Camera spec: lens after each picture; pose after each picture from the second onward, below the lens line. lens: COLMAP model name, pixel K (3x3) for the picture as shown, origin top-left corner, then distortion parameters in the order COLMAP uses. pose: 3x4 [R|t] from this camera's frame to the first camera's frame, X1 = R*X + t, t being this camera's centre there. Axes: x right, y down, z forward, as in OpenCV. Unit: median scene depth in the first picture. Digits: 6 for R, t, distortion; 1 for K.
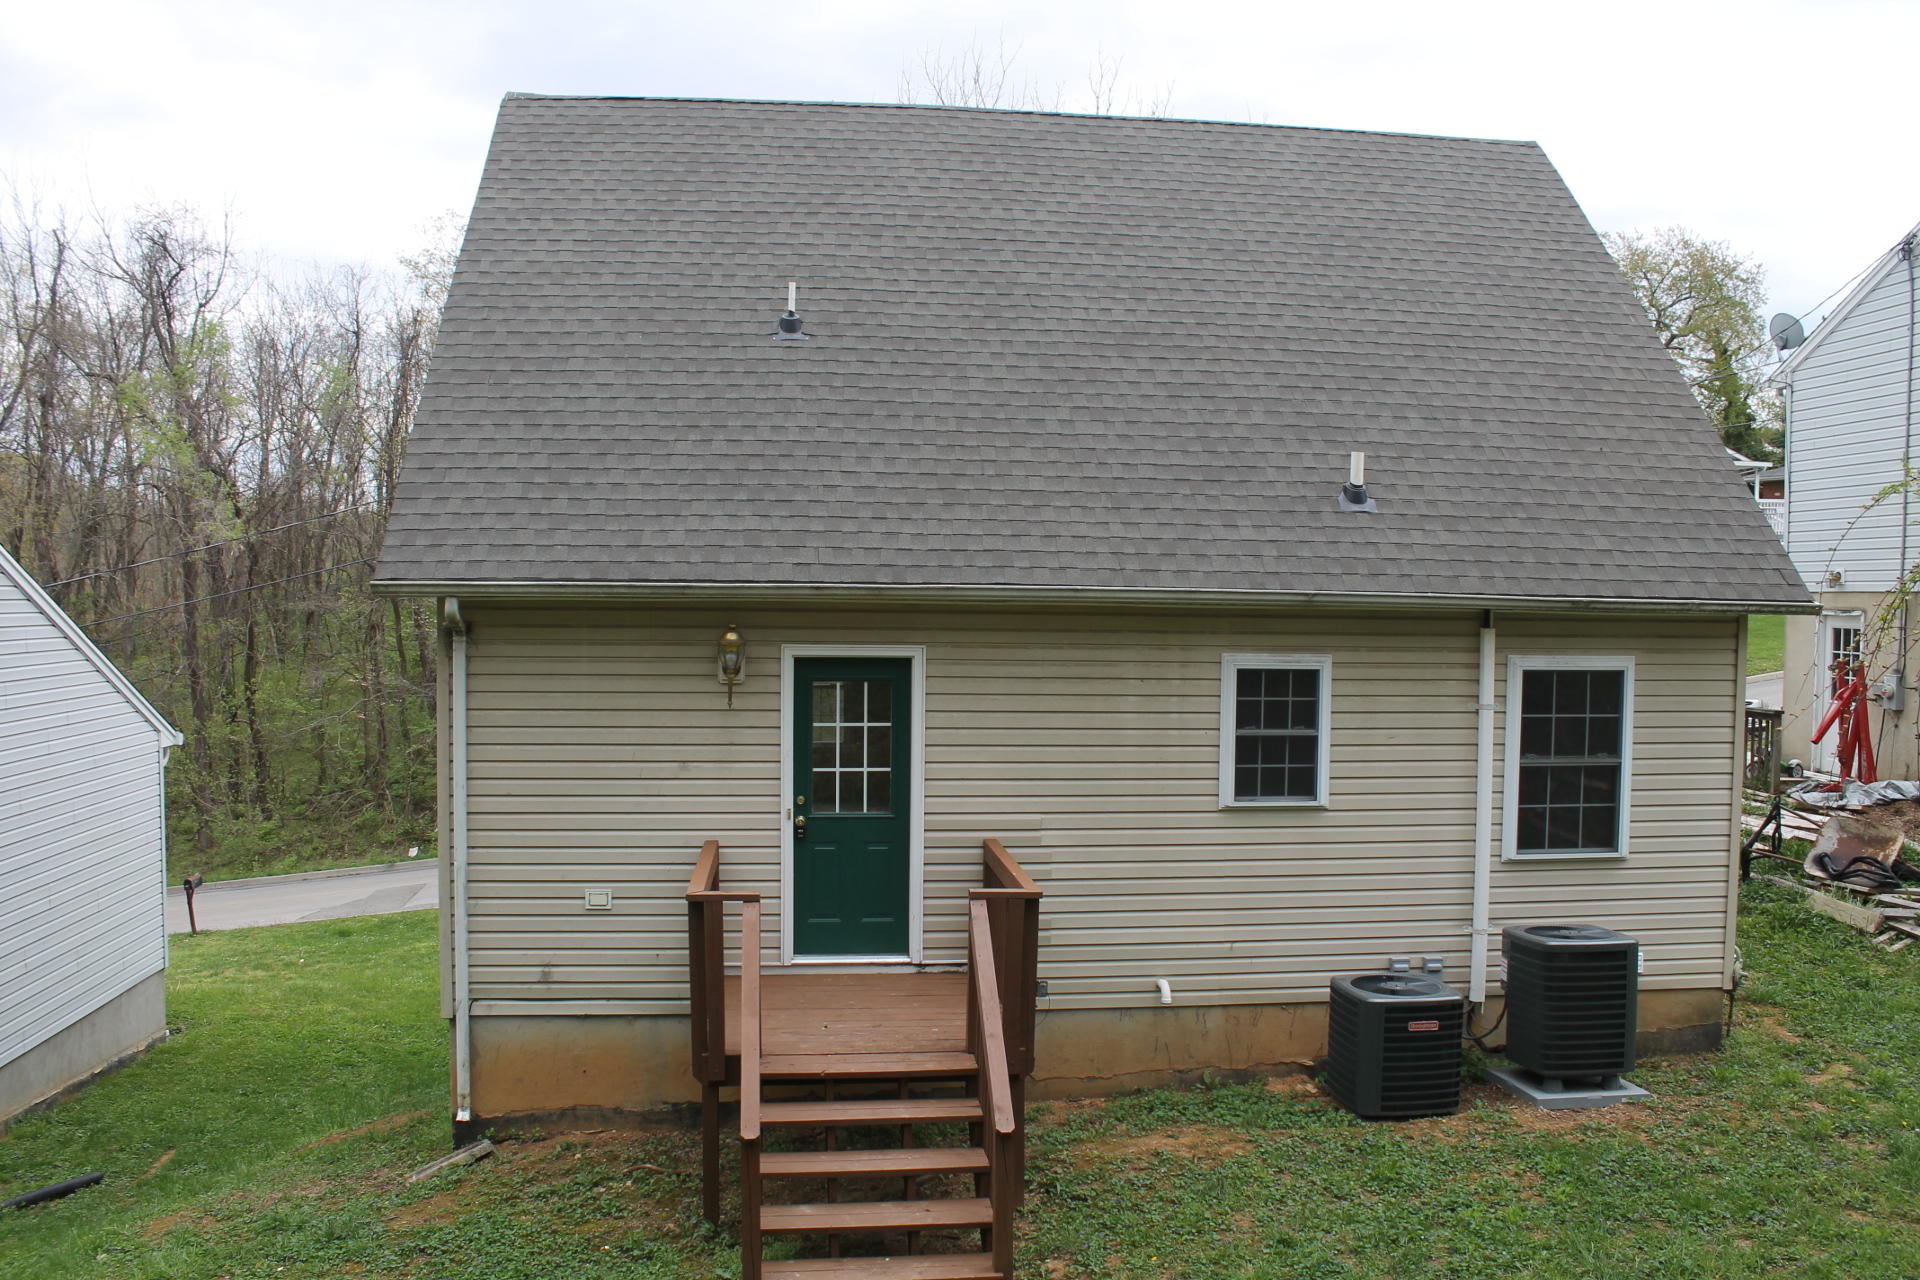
lens RADIAL K [[1629.3, 0, 951.7], [0, 1629.3, 638.9], [0, 0, 1]] dist [-0.146640, 0.122297]
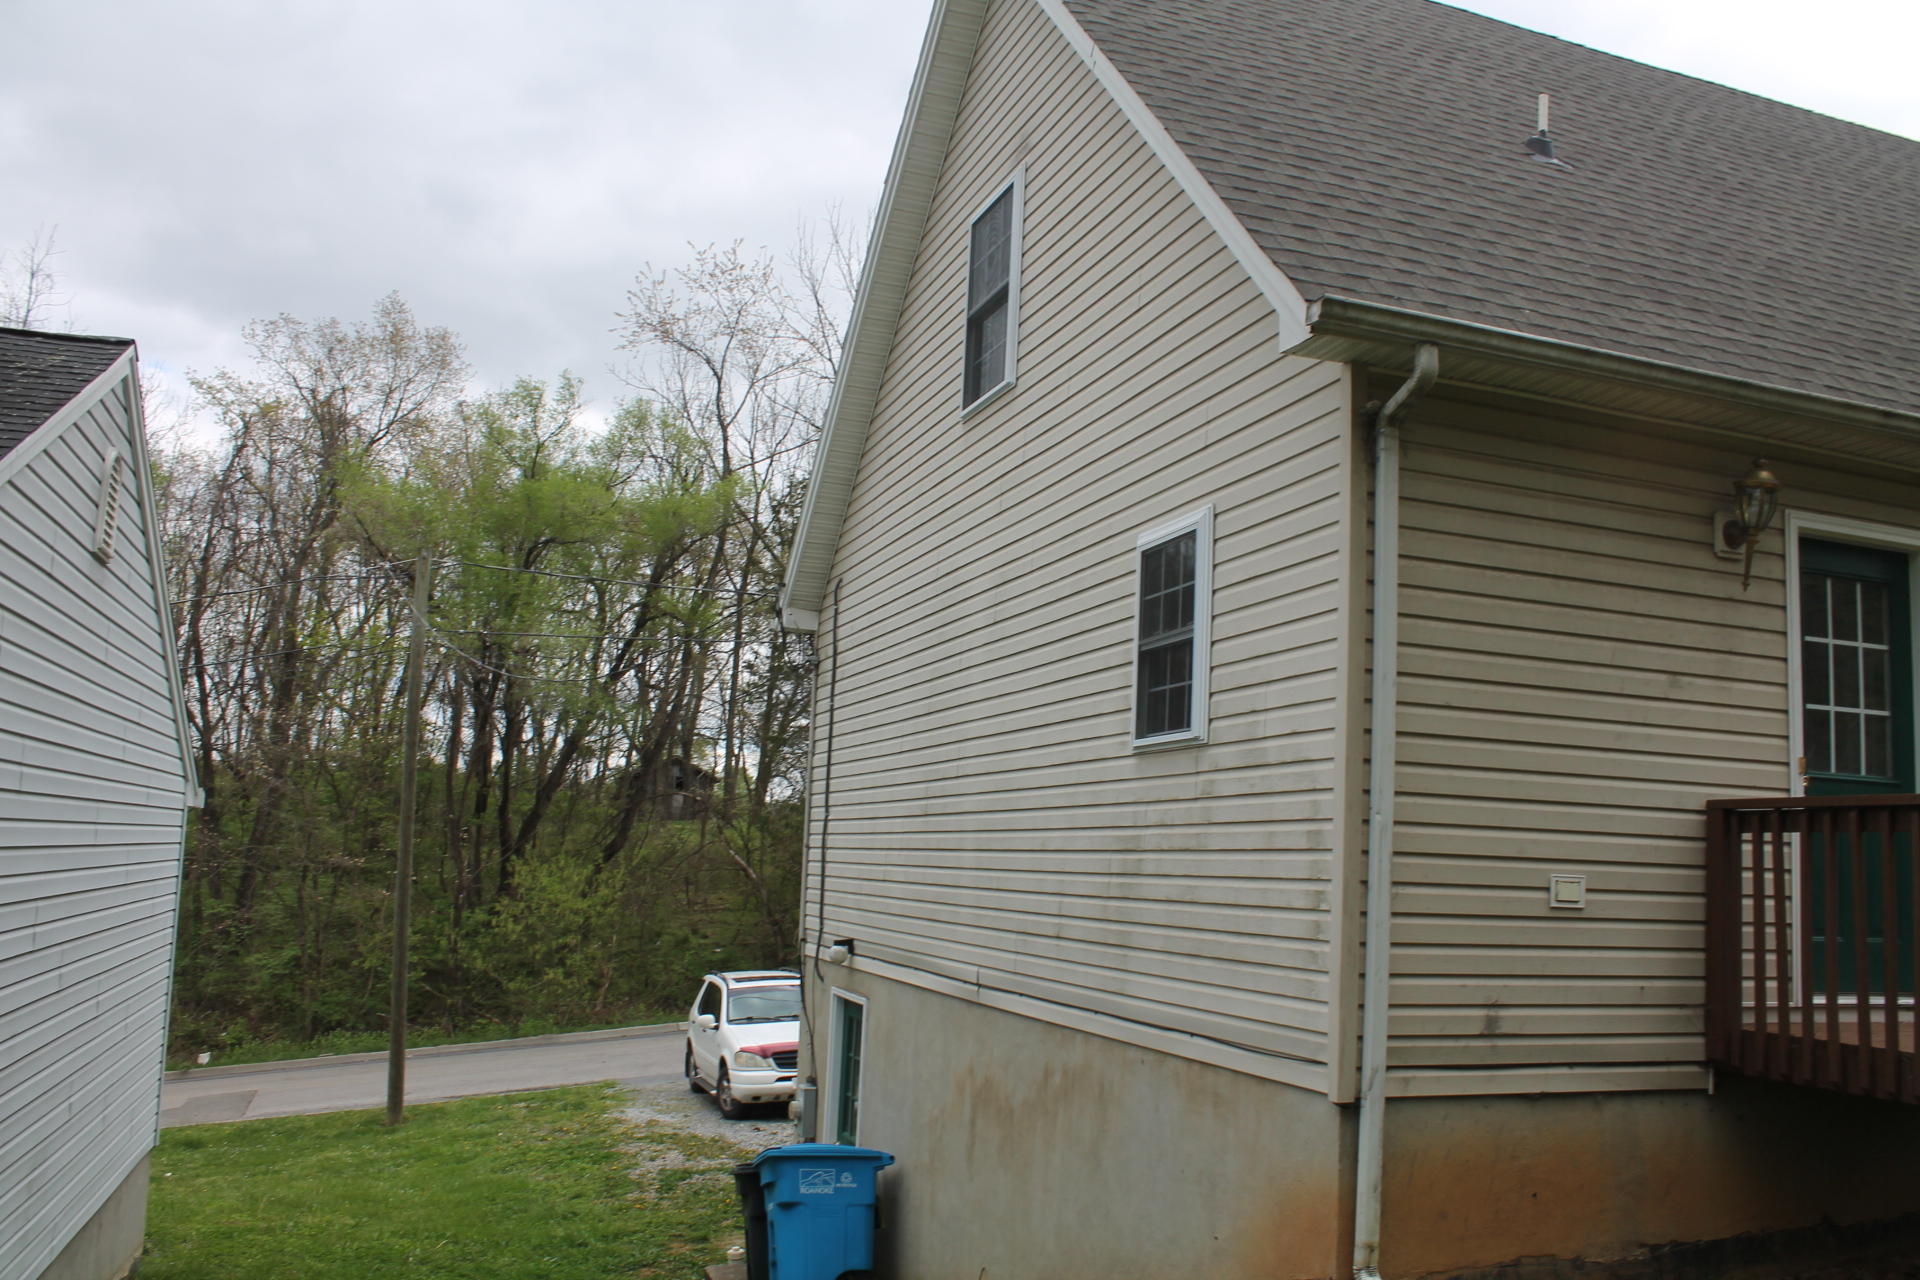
lens RADIAL K [[1629.3, 0, 952.7], [0, 1629.3, 654.8], [0, 0, 1]] dist [-0.146640, 0.122297]
pose [[0.974719, 0.063994, 0.214076, -0.569176], [-0.030236, 0.987073, -0.157396, 0.173633], [-0.221381, 0.146944, 0.964053, 0.466251]]
